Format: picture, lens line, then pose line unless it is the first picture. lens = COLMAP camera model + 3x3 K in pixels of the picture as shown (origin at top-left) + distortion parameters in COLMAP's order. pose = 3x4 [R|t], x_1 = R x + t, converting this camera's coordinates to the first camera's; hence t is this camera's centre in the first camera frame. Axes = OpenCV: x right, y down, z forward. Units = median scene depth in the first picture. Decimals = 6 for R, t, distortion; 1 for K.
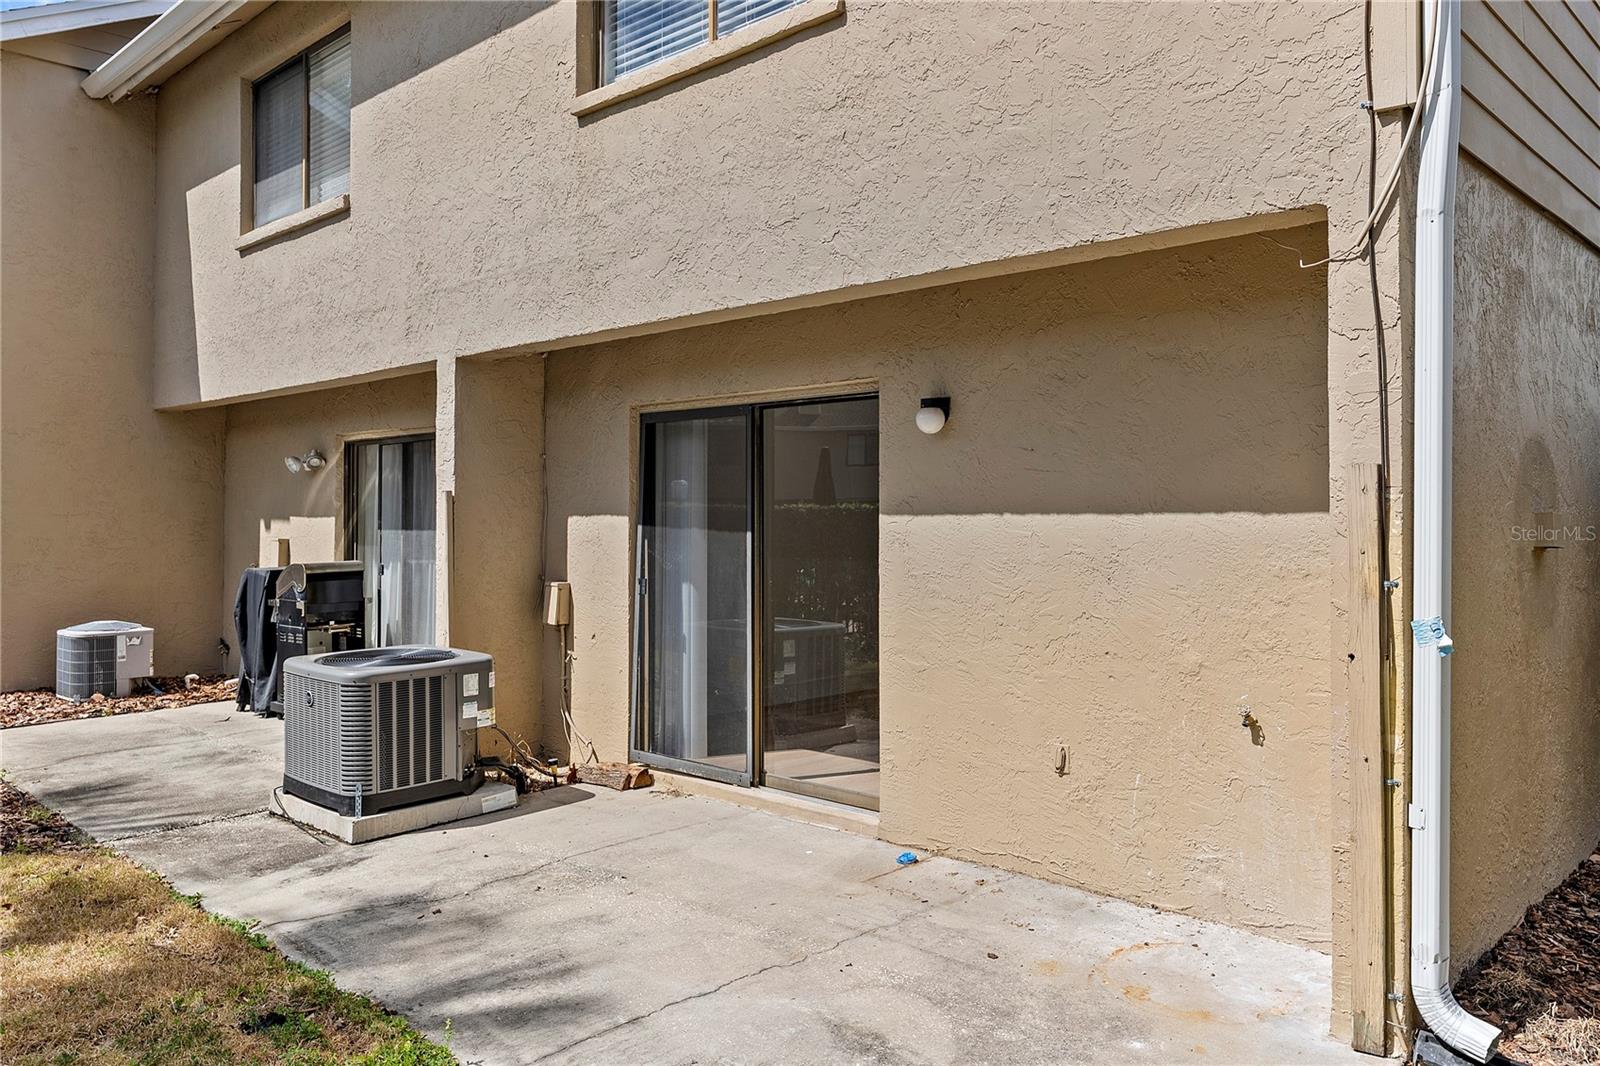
lens RADIAL K [[1205.0, 0, 800.0], [0, 1205.0, 533.0], [0, 0, 1]] dist [0.002615, 0.001105]
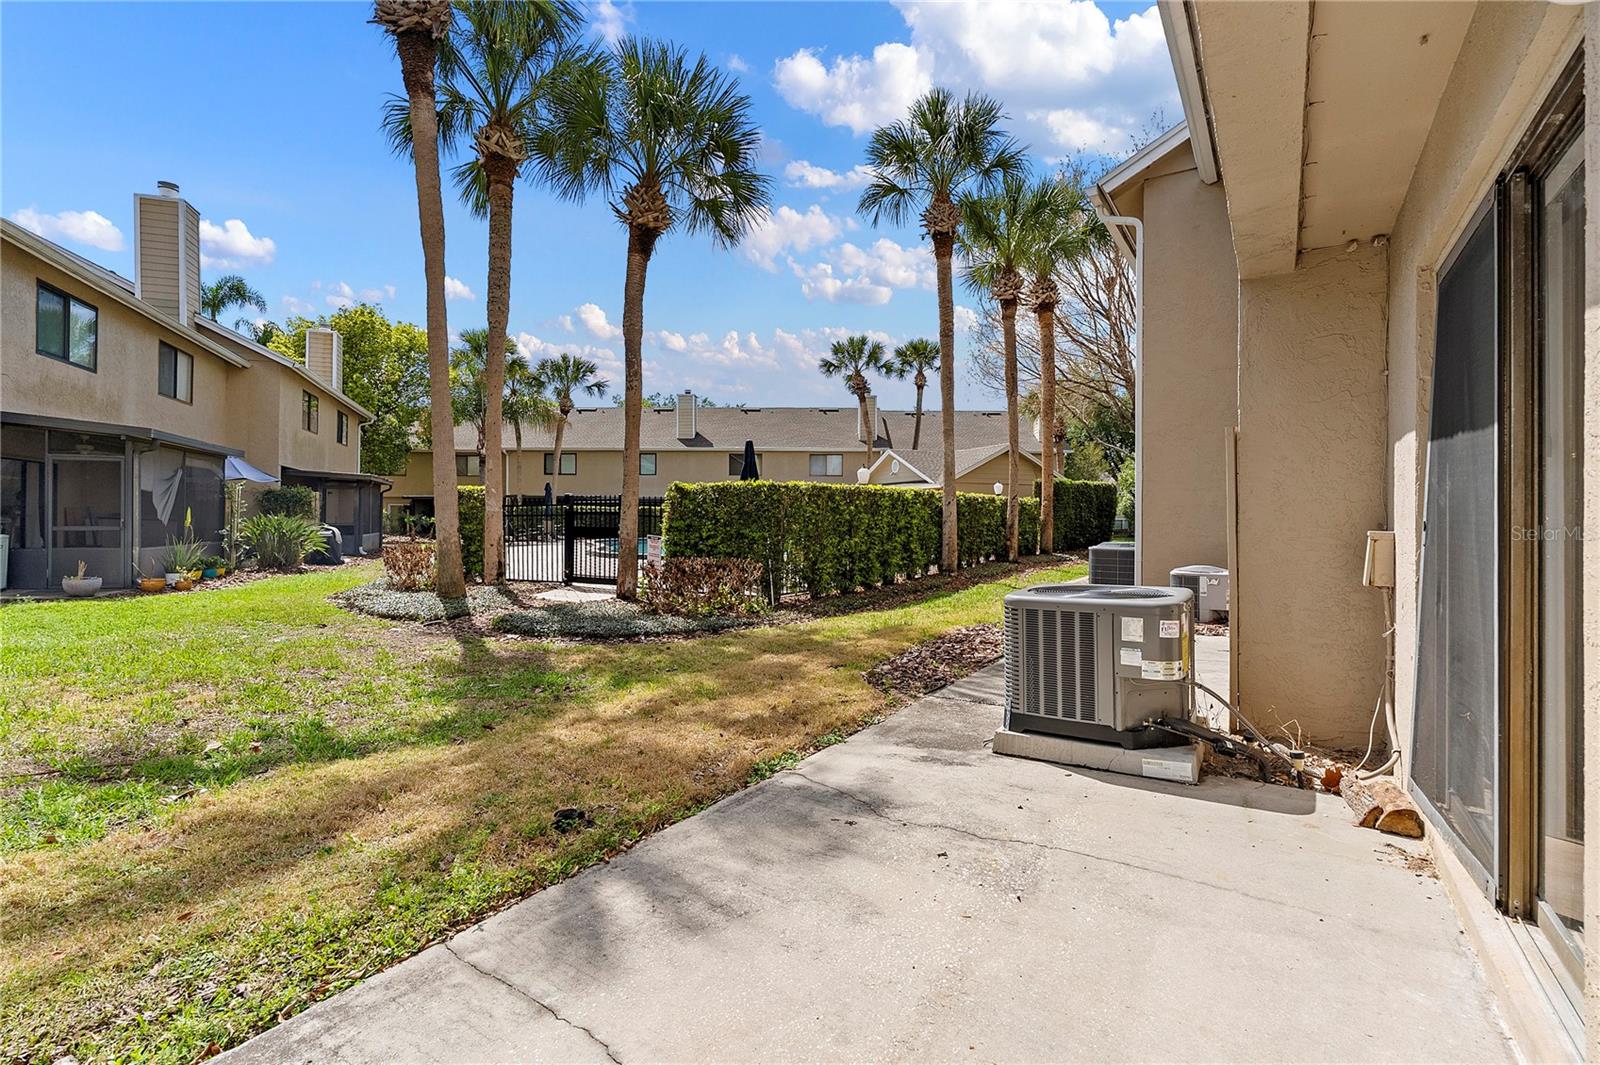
lens RADIAL K [[719.2, 0, 800.0], [0, 719.2, 532.5], [0, 0, 1]] dist [-0.000728, -0.000149]
pose [[0.183093, 0.023656, -0.982811, 0.262490], [-0.021051, 0.999576, 0.020137, 0.058788], [0.982870, 0.017002, 0.183513, 0.810073]]
